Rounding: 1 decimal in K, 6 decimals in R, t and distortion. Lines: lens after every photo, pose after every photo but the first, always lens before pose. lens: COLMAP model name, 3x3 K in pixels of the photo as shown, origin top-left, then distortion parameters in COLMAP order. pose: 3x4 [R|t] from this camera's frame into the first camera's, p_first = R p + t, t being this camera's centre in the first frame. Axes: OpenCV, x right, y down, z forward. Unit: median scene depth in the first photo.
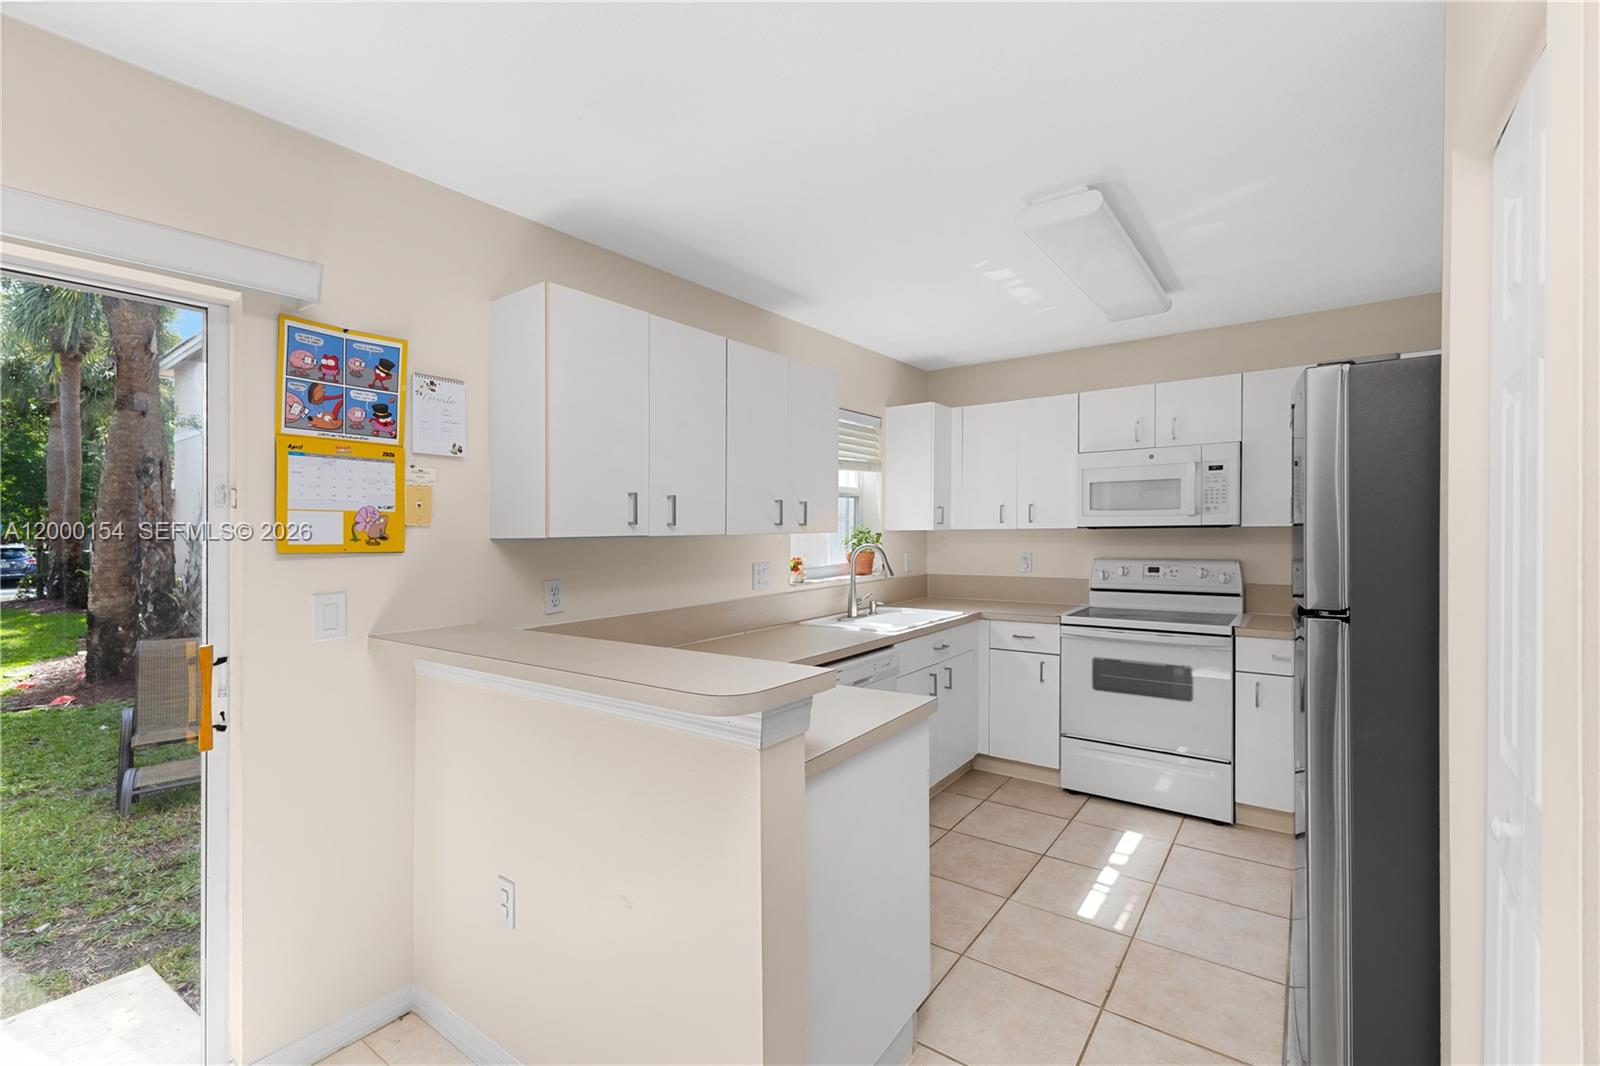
lens RADIAL K [[695.4, 0, 808.5], [0, 695.4, 533.1], [0, 0, 1]] dist [0.011434, -0.000613]
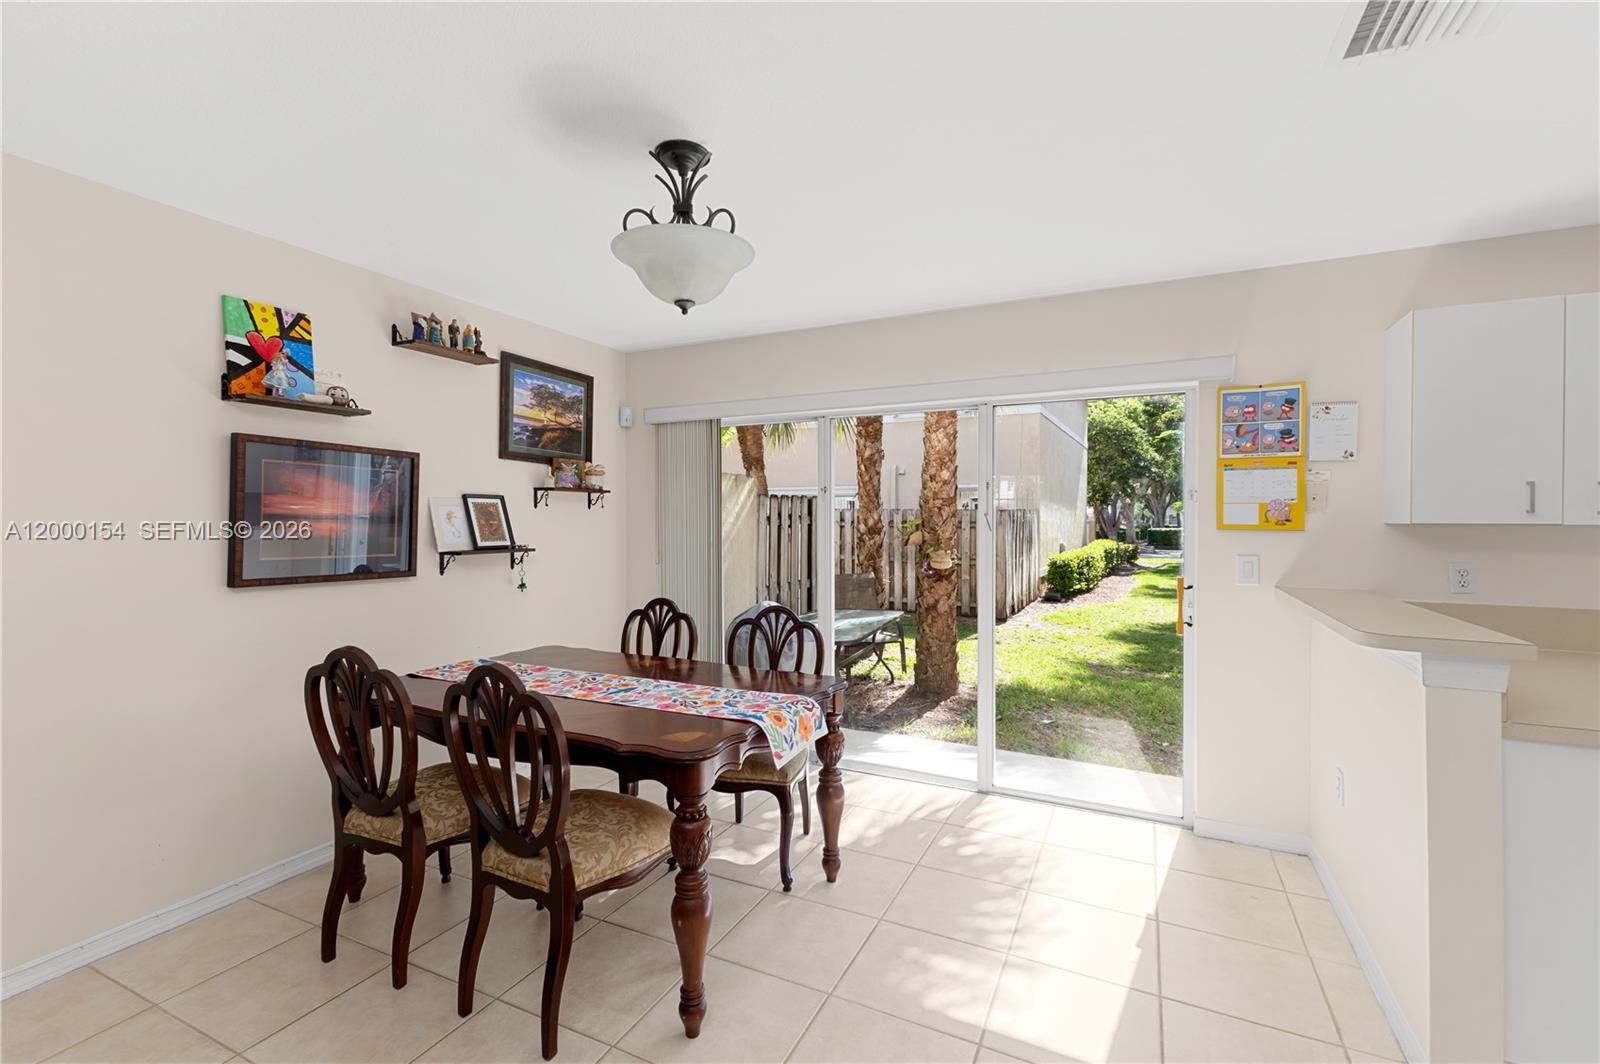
lens RADIAL K [[695.4, 0, 810.2], [0, 695.4, 522.4], [0, 0, 1]] dist [0.011434, -0.000613]
pose [[0.178203, 0.019819, -0.983794, 0.380754], [-0.008803, 0.999789, 0.018547, -0.004849], [0.983954, 0.005355, 0.178340, -0.142055]]
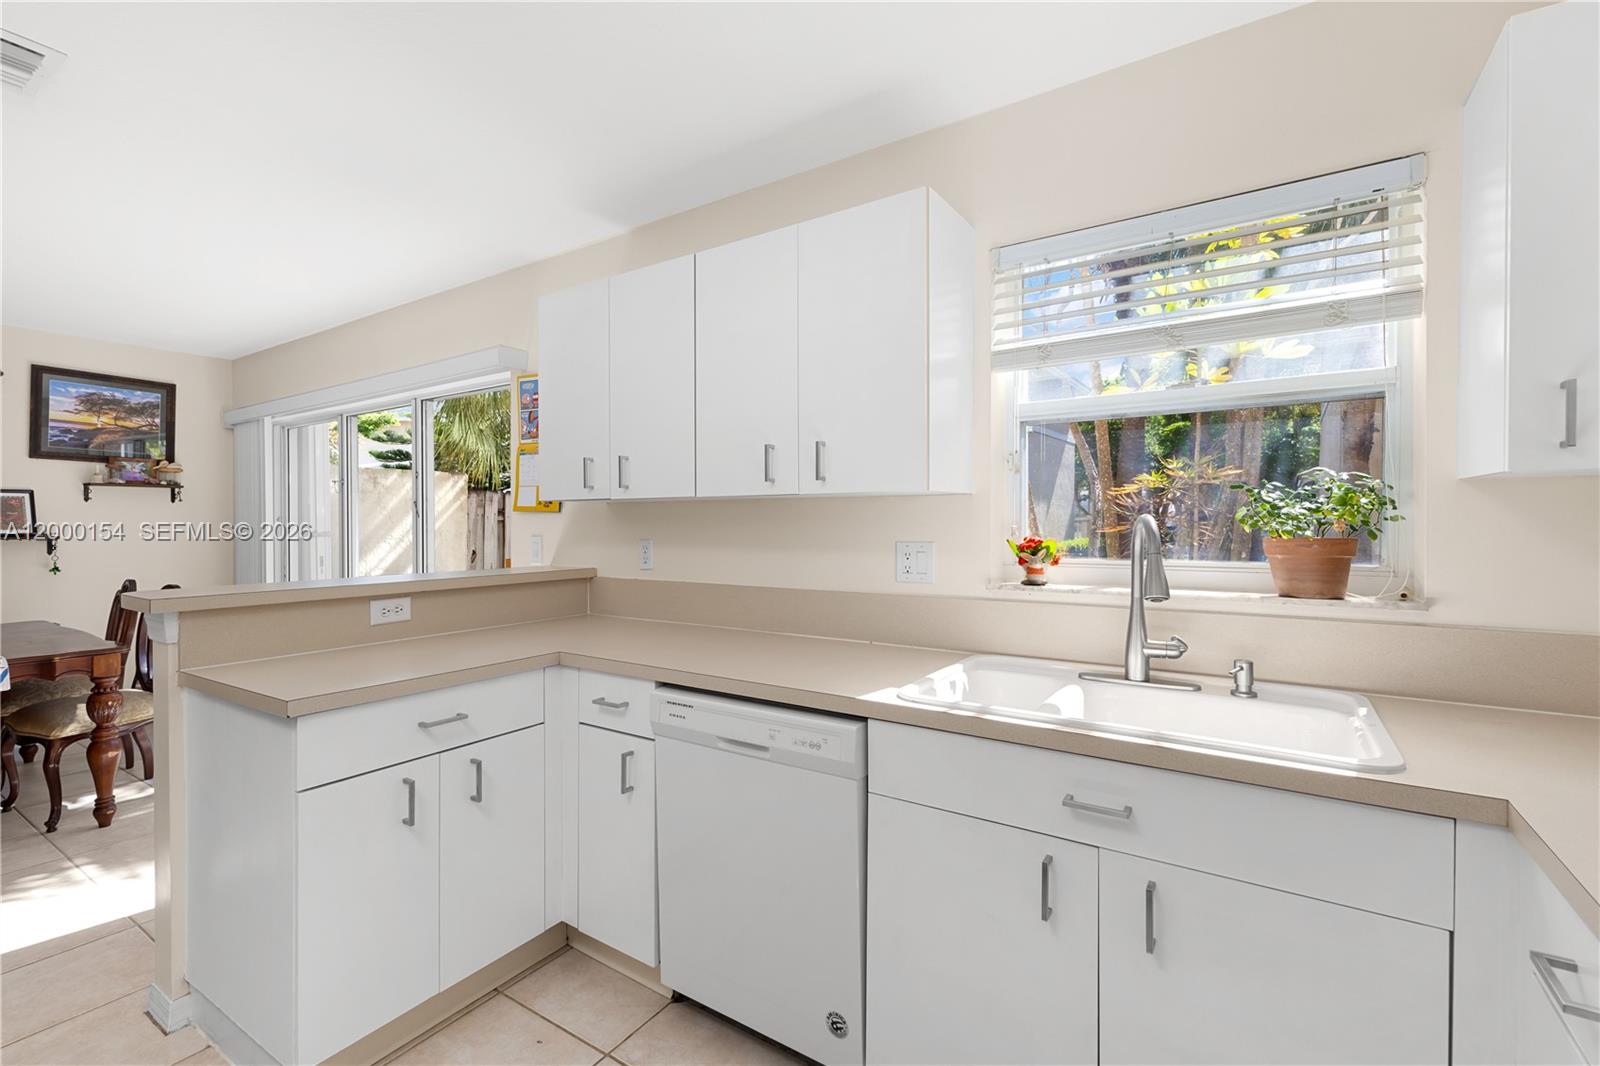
lens RADIAL K [[695.4, 0, 787.2], [0, 695.4, 517.4], [0, 0, 1]] dist [0.011434, -0.000613]
pose [[0.046970, 0.007296, -0.998870, 0.534824], [-0.000426, 0.999973, 0.007284, 0.015767], [0.998896, 0.000083, 0.046972, 0.825168]]
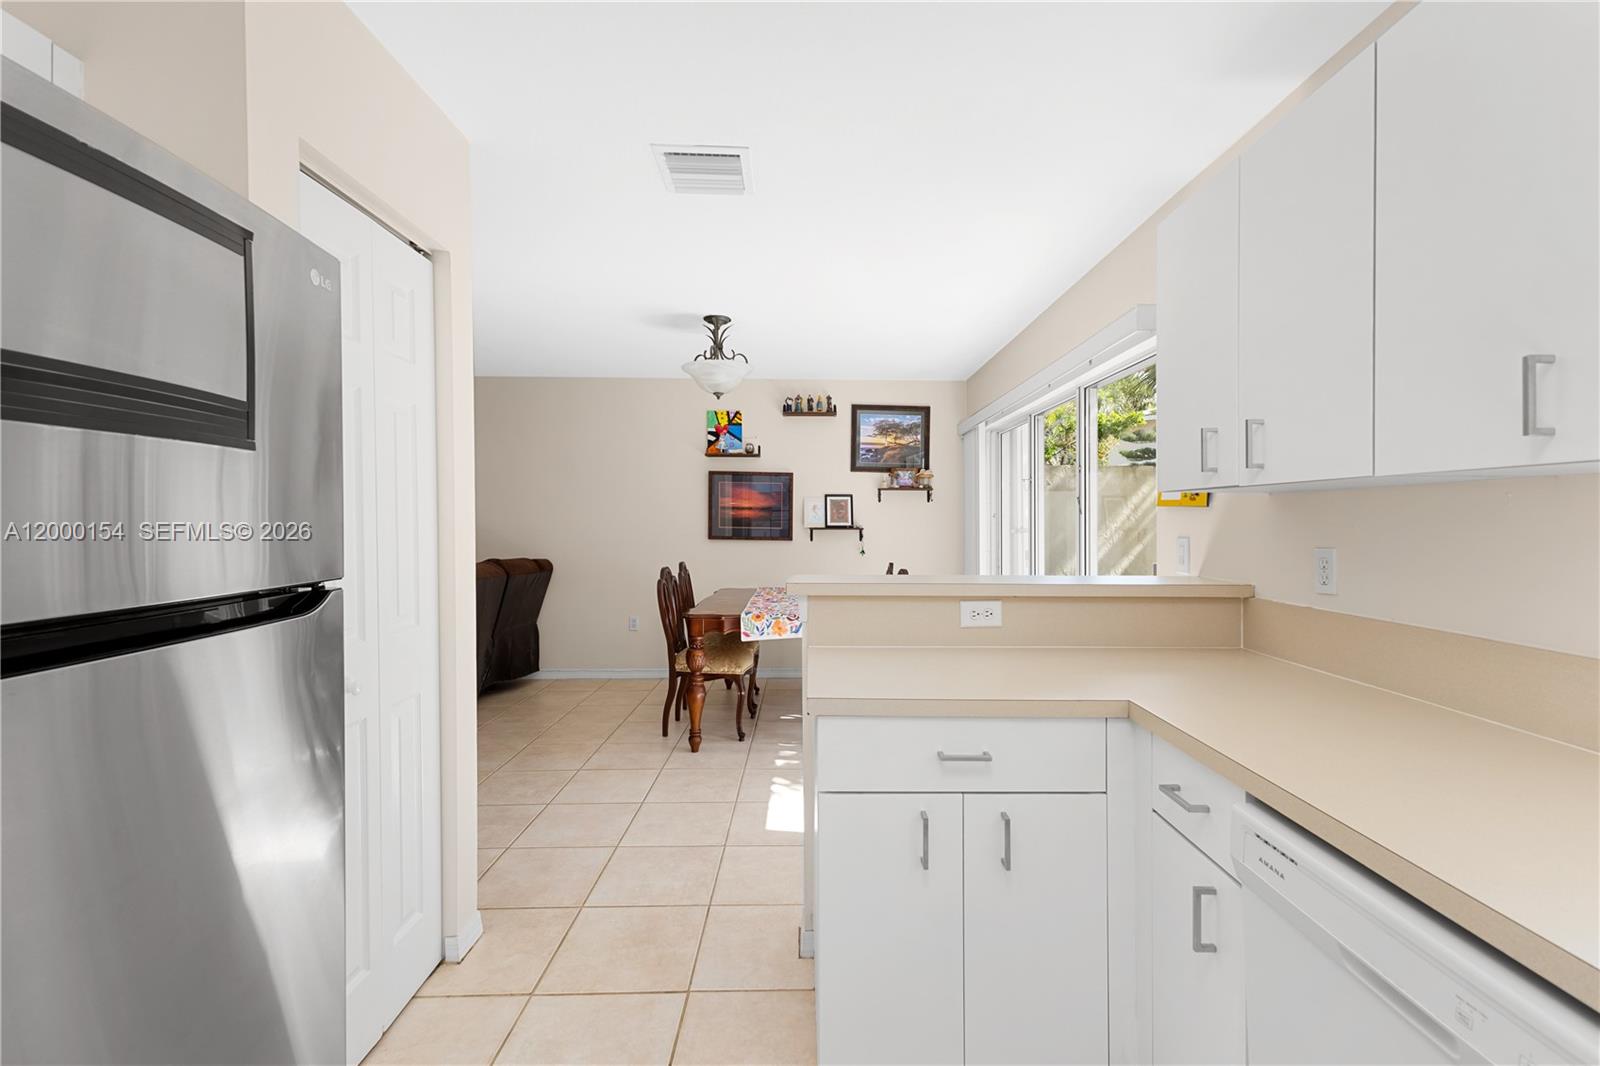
lens RADIAL K [[695.4, 0, 832.1], [0, 695.4, 522.4], [0, 0, 1]] dist [0.011434, -0.000613]
pose [[-0.786631, 0.014750, -0.617247, 0.343149], [0.005643, 0.999845, 0.016700, 0.017452], [0.617398, 0.009654, -0.786592, 0.880269]]
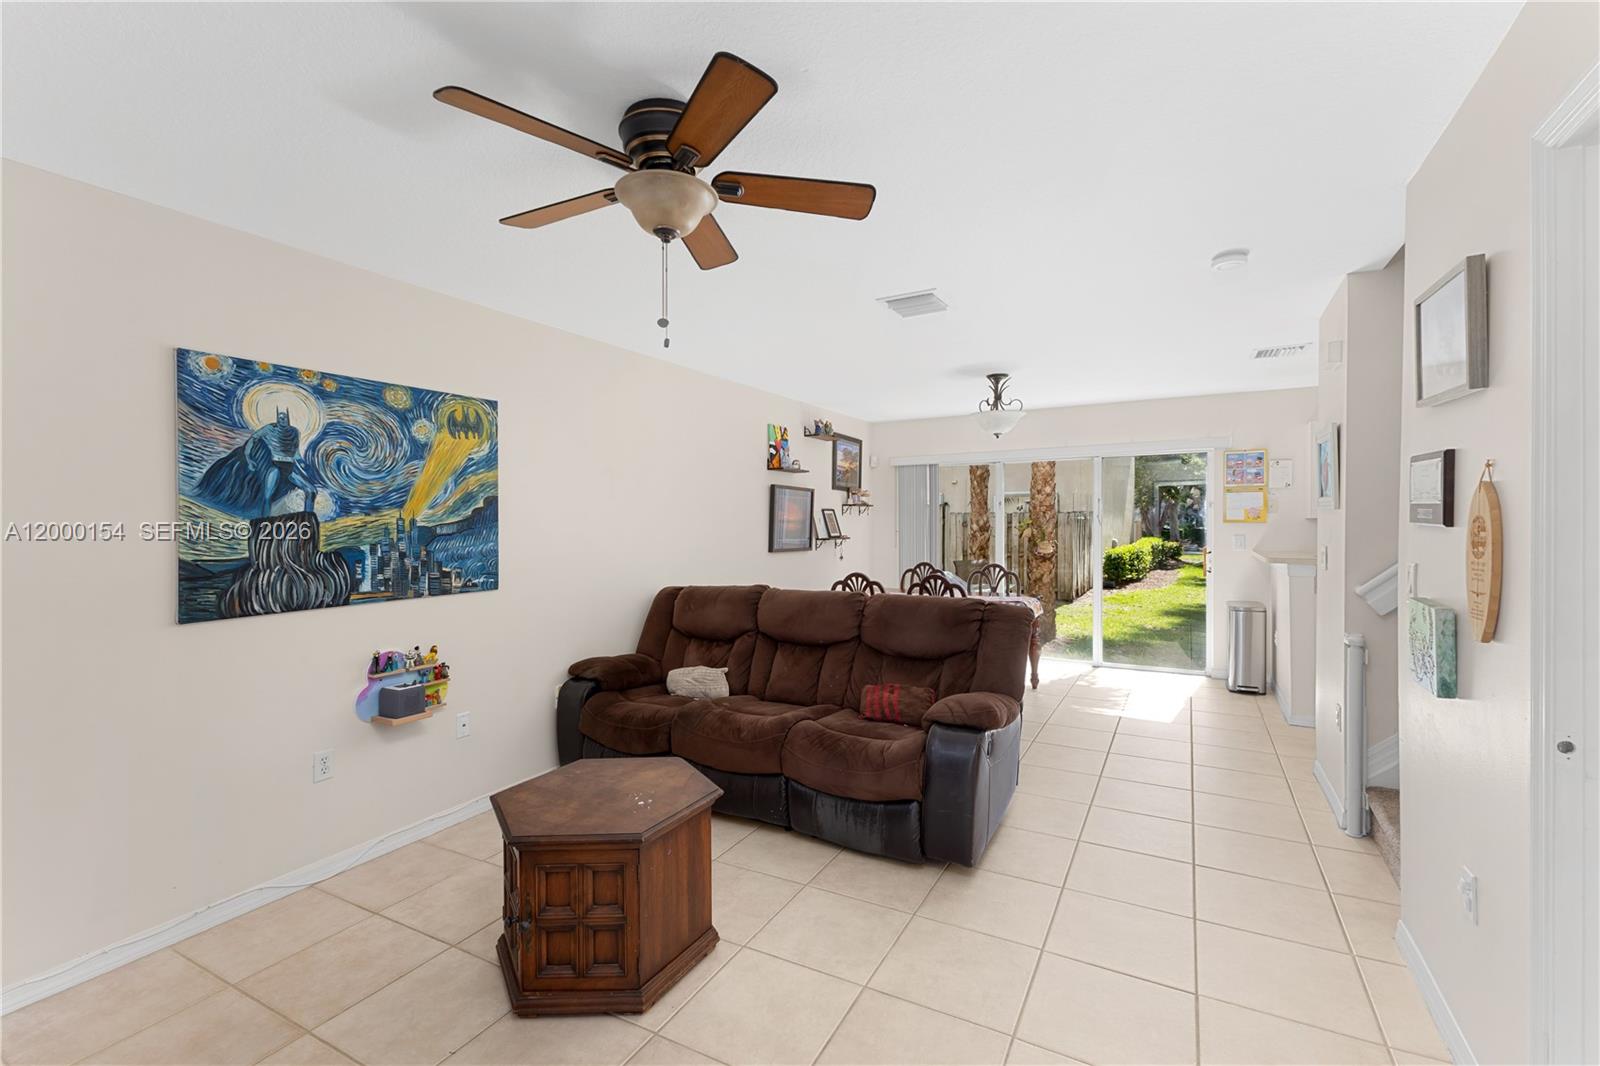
lens RADIAL K [[695.4, 0, 808.6], [0, 695.4, 540.2], [0, 0, 1]] dist [0.011434, -0.000613]
pose [[0.127184, 0.038498, -0.991132, 1.209085], [0.002974, 0.999227, 0.039194, -0.011357], [0.991875, -0.007932, 0.126972, -0.732807]]
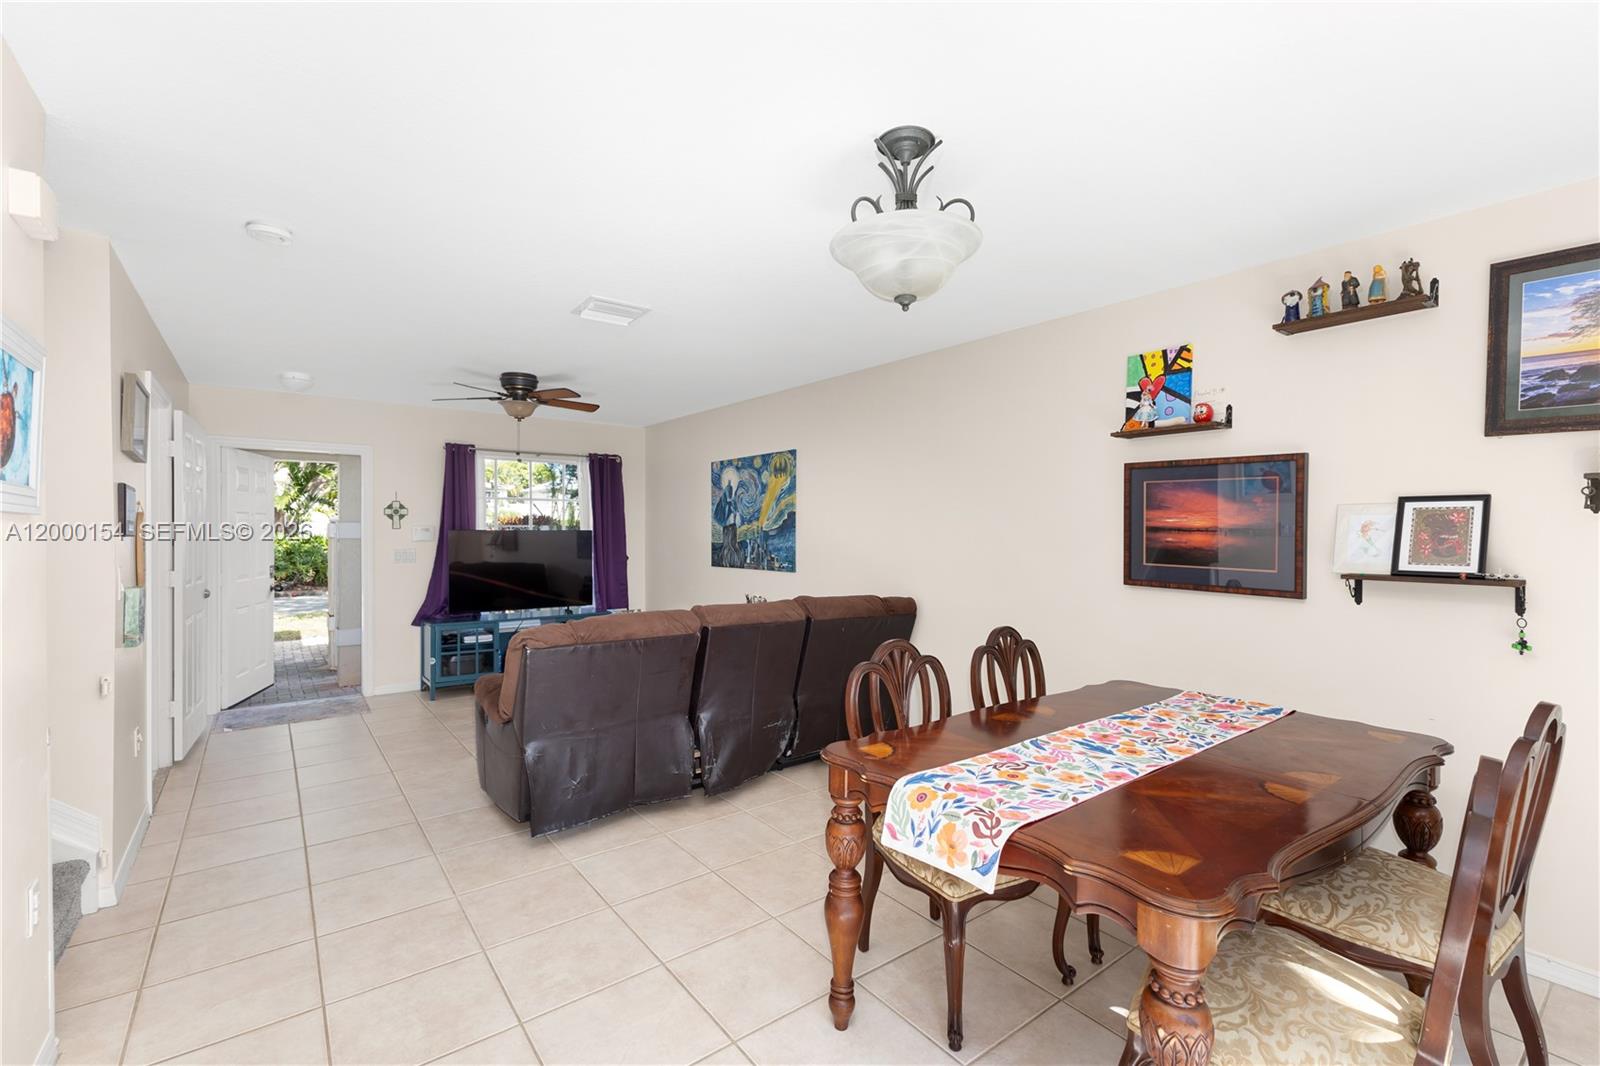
lens RADIAL K [[695.4, 0, 801.5], [0, 695.4, 538.7], [0, 0, 1]] dist [0.011434, -0.000613]
pose [[-0.957605, 0.008771, 0.287952, -0.299992], [0.013349, 0.999814, 0.013938, 0.002075], [-0.287776, 0.017191, -0.957543, 0.413596]]
